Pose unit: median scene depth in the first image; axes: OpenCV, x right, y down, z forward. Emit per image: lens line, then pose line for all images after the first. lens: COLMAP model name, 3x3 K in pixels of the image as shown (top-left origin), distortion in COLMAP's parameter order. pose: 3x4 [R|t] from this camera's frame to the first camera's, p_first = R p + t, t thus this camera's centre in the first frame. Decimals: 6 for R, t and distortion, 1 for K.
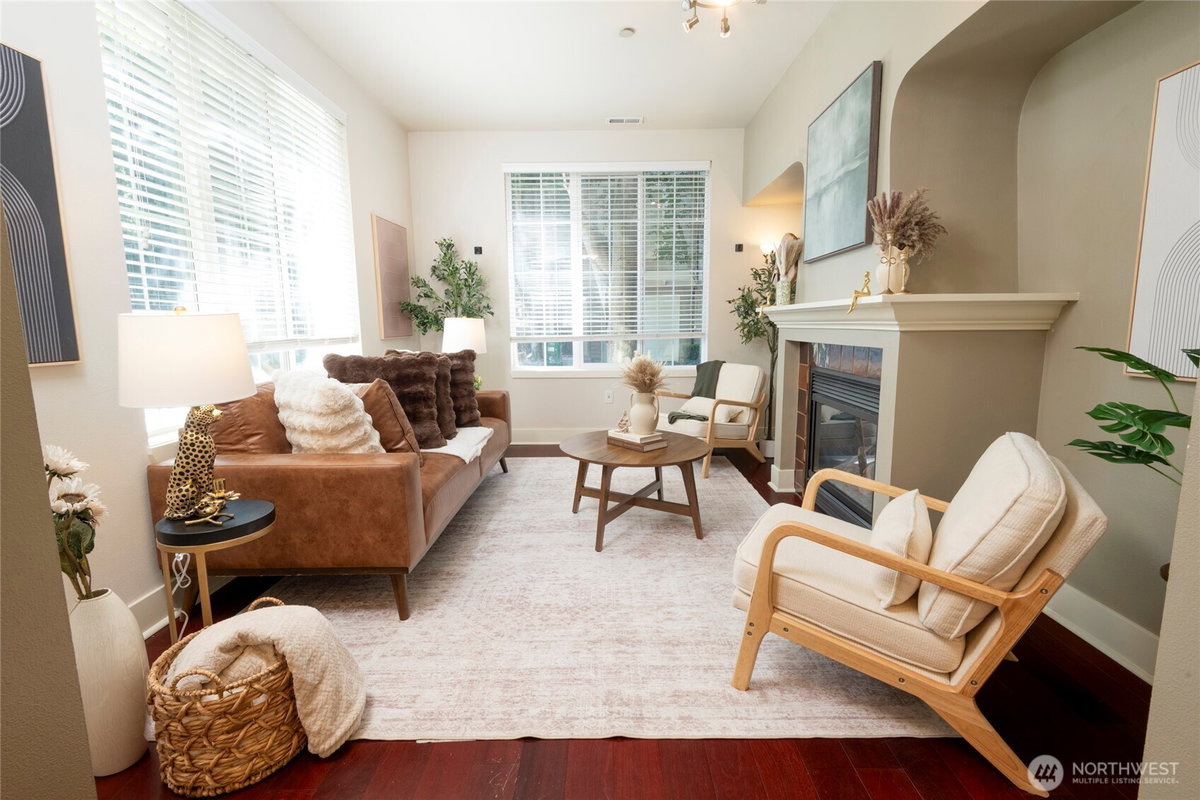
lens RADIAL K [[539.2, 0, 605.8], [0, 539.2, 394.5], [0, 0, 1]] dist [0.036913, -0.027670]
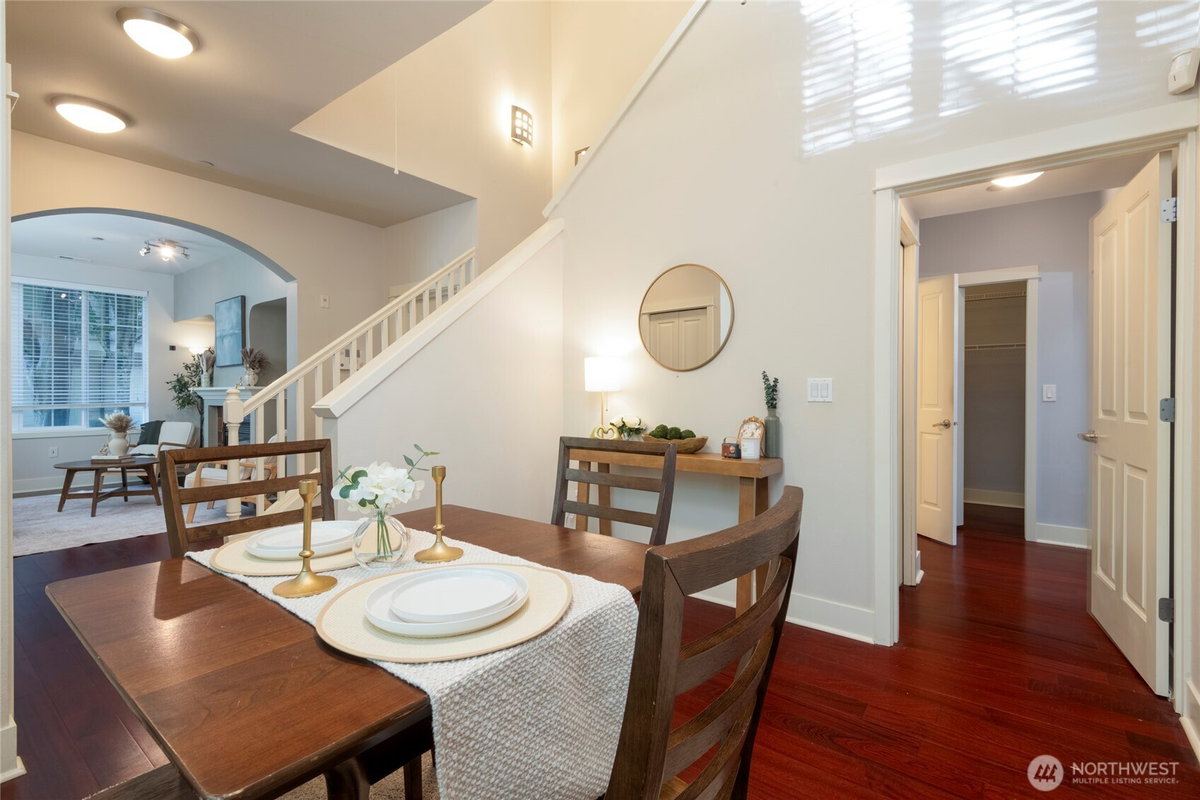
lens RADIAL K [[538.3, 0, 605.5], [0, 538.3, 393.5], [0, 0, 1]] dist [0.035541, -0.023813]
pose [[0.598944, 0.004870, 0.800776, -0.487017], [0.104669, 0.990927, -0.084314, 0.221833], [-0.793921, 0.134316, 0.593000, -1.666507]]
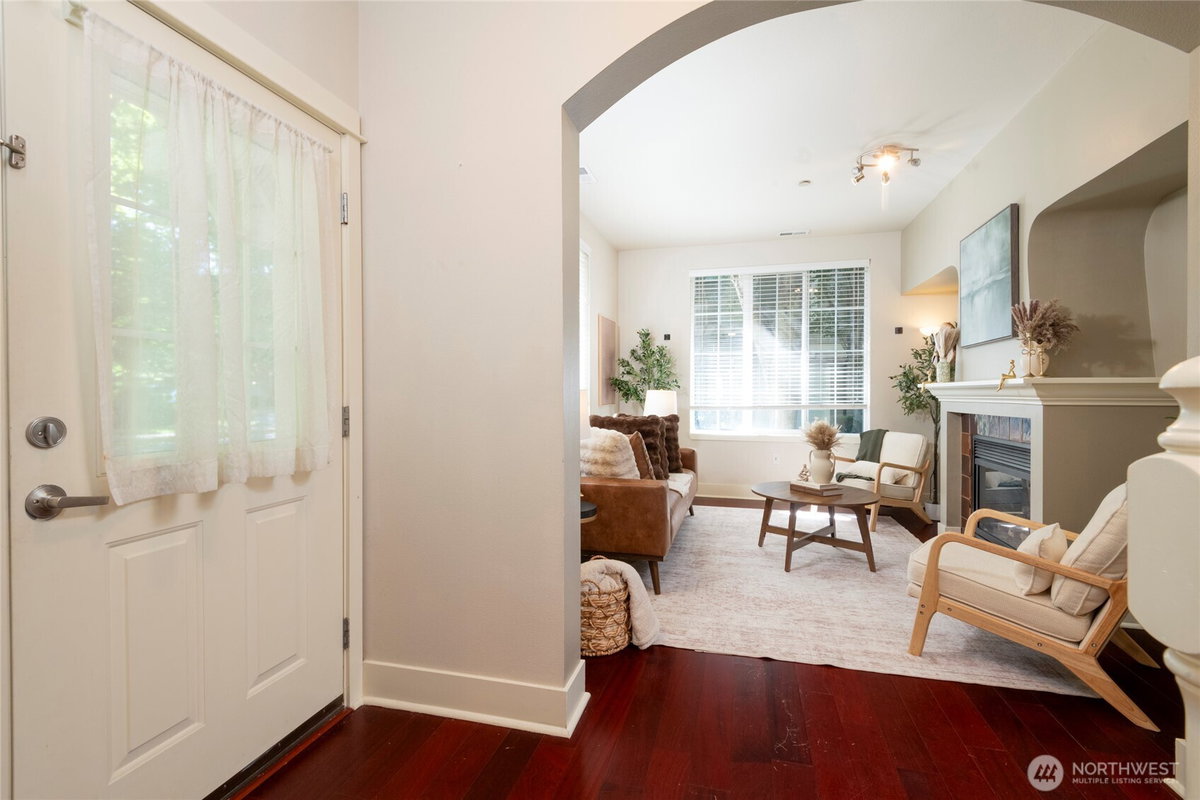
lens RADIAL K [[538.3, 0, 605.5], [0, 538.3, 393.5], [0, 0, 1]] dist [0.035541, -0.023813]
pose [[0.968534, 0.008851, -0.248723, -0.122300], [-0.041455, 0.991144, -0.126158, 0.053145], [0.245403, 0.132499, 0.960324, -0.424292]]
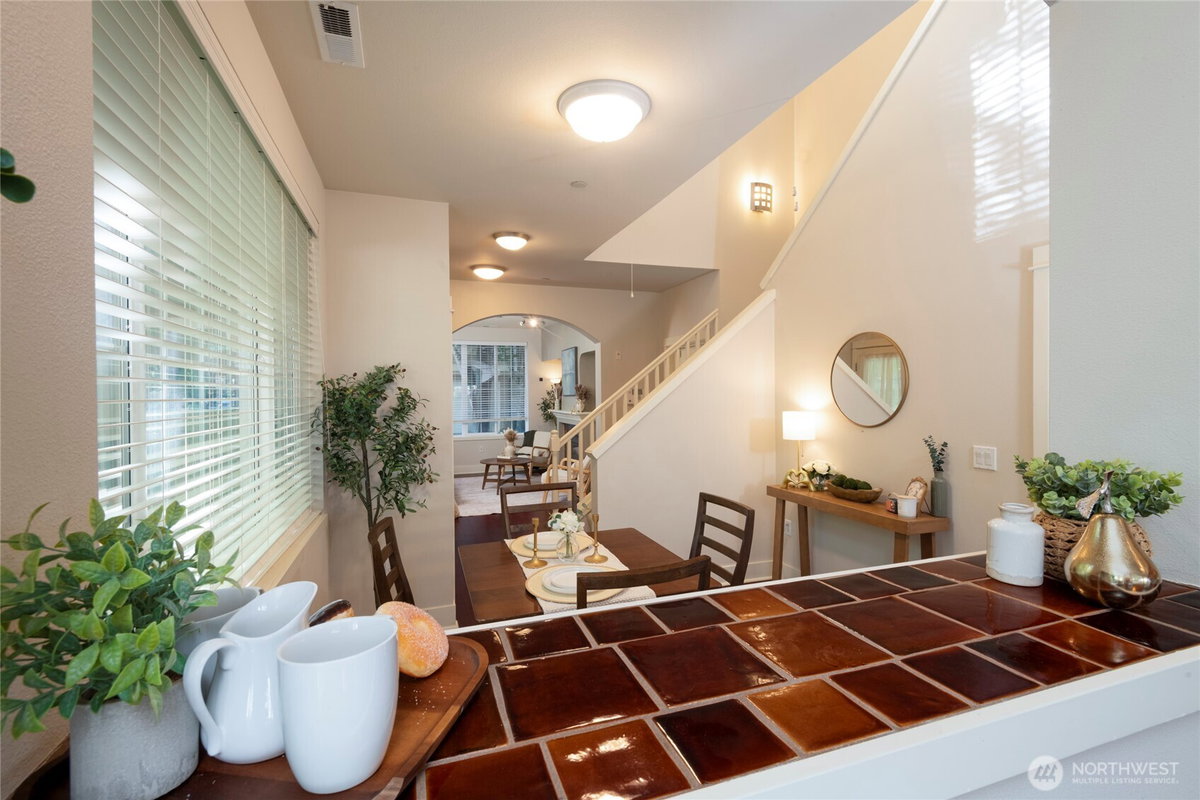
lens RADIAL K [[538.3, 0, 605.5], [0, 538.3, 393.5], [0, 0, 1]] dist [0.035541, -0.023813]
pose [[0.939220, -0.002190, 0.343310, -0.500565], [0.047837, 0.991060, -0.124549, 0.140708], [-0.339968, 0.133402, 0.930927, -2.162430]]
